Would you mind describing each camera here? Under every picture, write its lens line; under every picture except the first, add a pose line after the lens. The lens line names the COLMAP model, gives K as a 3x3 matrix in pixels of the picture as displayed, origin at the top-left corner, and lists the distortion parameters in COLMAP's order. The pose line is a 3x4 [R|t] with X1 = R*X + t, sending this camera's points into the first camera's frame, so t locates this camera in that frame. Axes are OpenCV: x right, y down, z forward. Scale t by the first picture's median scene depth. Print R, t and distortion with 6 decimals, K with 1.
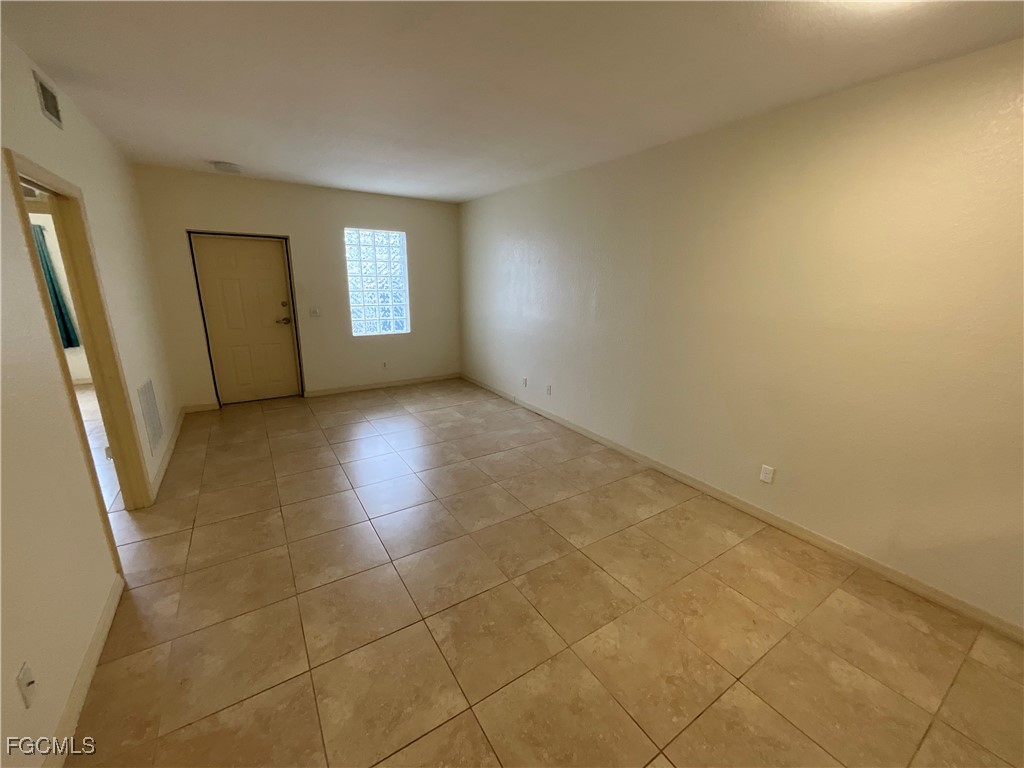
lens RADIAL K [[411.8, 0, 517.8], [0, 411.8, 386.0], [0, 0, 1]] dist [-0.002691, -0.000176]
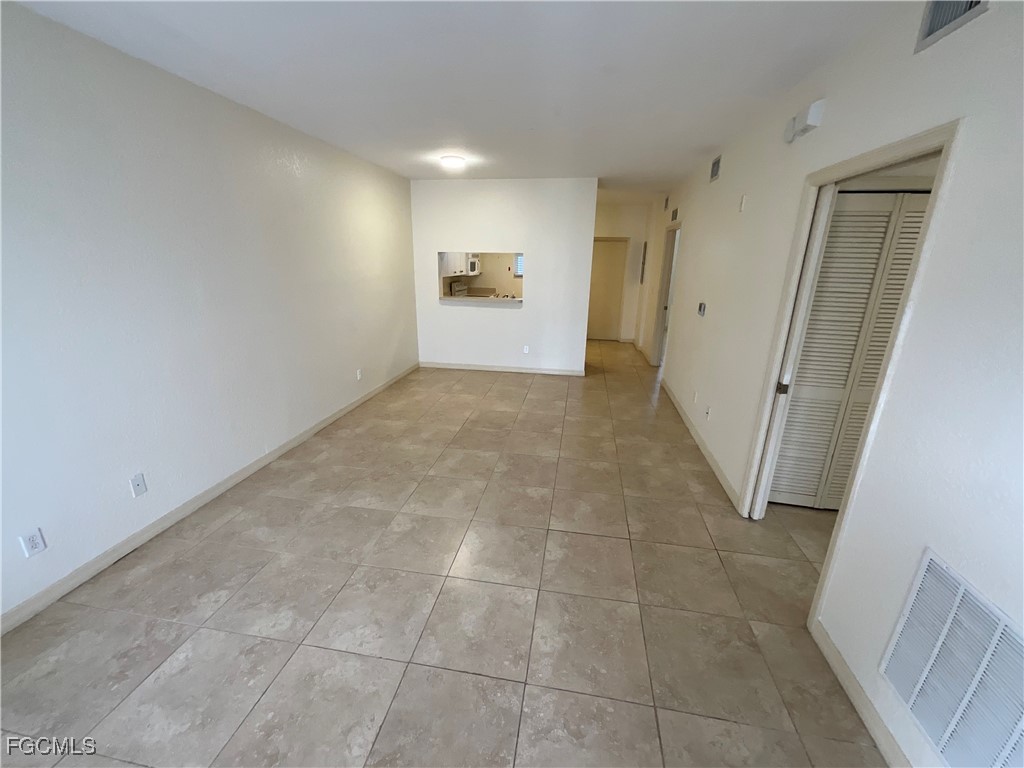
lens RADIAL K [[411.8, 0, 517.8], [0, 411.8, 386.0], [0, 0, 1]] dist [-0.002691, -0.000176]
pose [[-0.736591, -0.228187, 0.636682, -0.897631], [0.146700, 0.865052, 0.479754, -0.432514], [-0.660237, 0.446784, -0.603715, 1.563269]]
